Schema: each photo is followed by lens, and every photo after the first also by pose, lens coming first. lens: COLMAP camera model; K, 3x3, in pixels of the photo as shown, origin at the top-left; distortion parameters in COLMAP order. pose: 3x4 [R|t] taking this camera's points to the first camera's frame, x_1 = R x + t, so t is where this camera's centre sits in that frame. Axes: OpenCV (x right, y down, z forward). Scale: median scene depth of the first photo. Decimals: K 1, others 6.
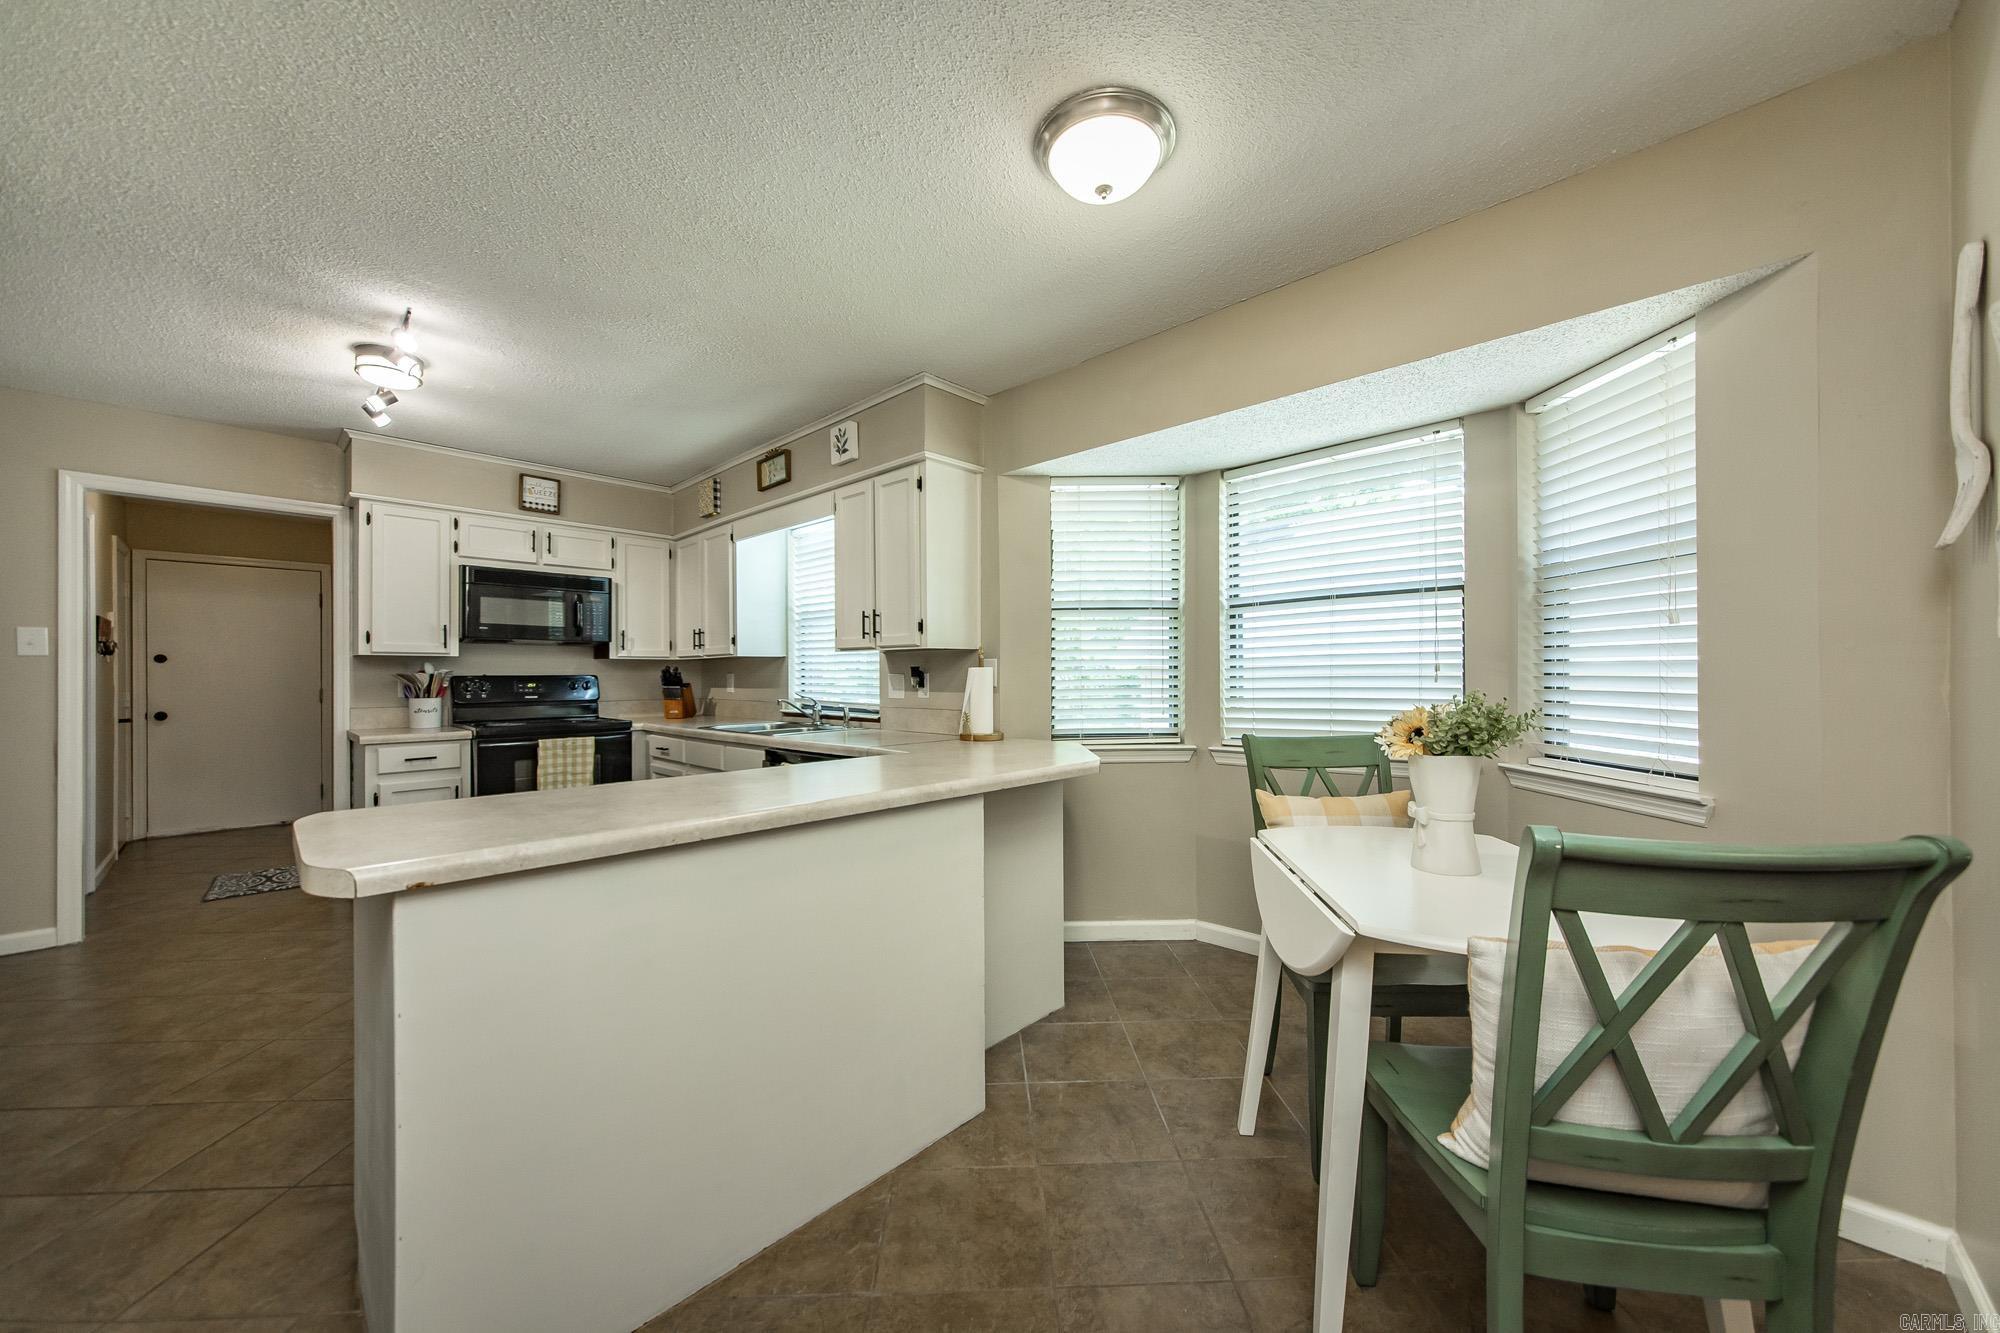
lens RADIAL K [[723.5, 0, 996.6], [0, 723.5, 669.7], [0, 0, 1]] dist [-0.000362, 0.000102]
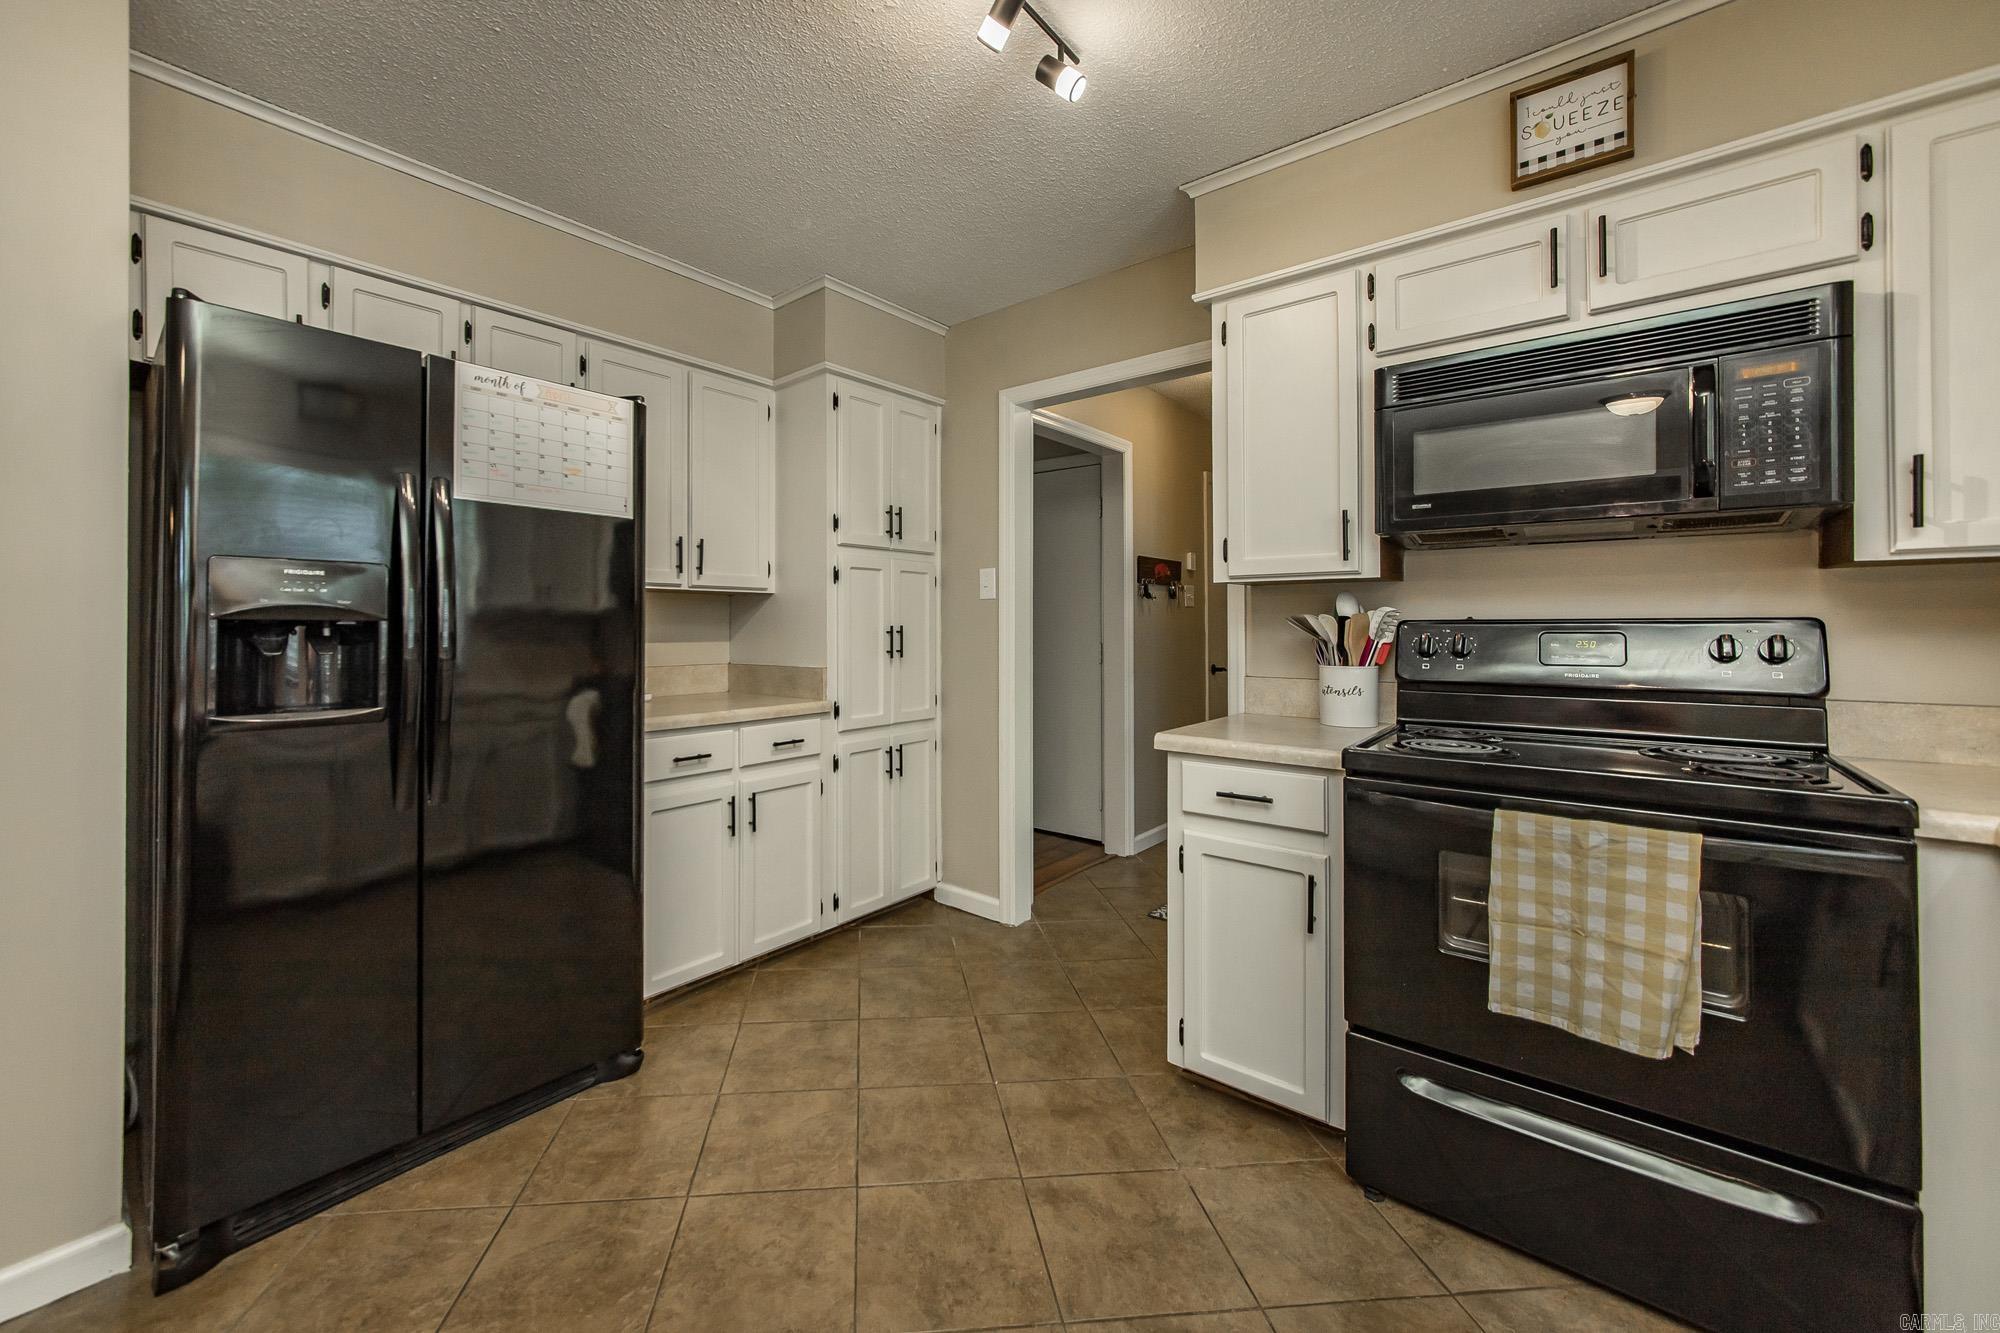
lens RADIAL K [[775.3, 0, 914.3], [0, 775.3, 617.7], [0, 0, 1]] dist [-0.010302, 0.000009]
pose [[0.031956, -0.004693, -0.999478, -0.270816], [0.008153, 0.999957, -0.004435, 0.006593], [0.999456, -0.008007, 0.031993, 0.693103]]
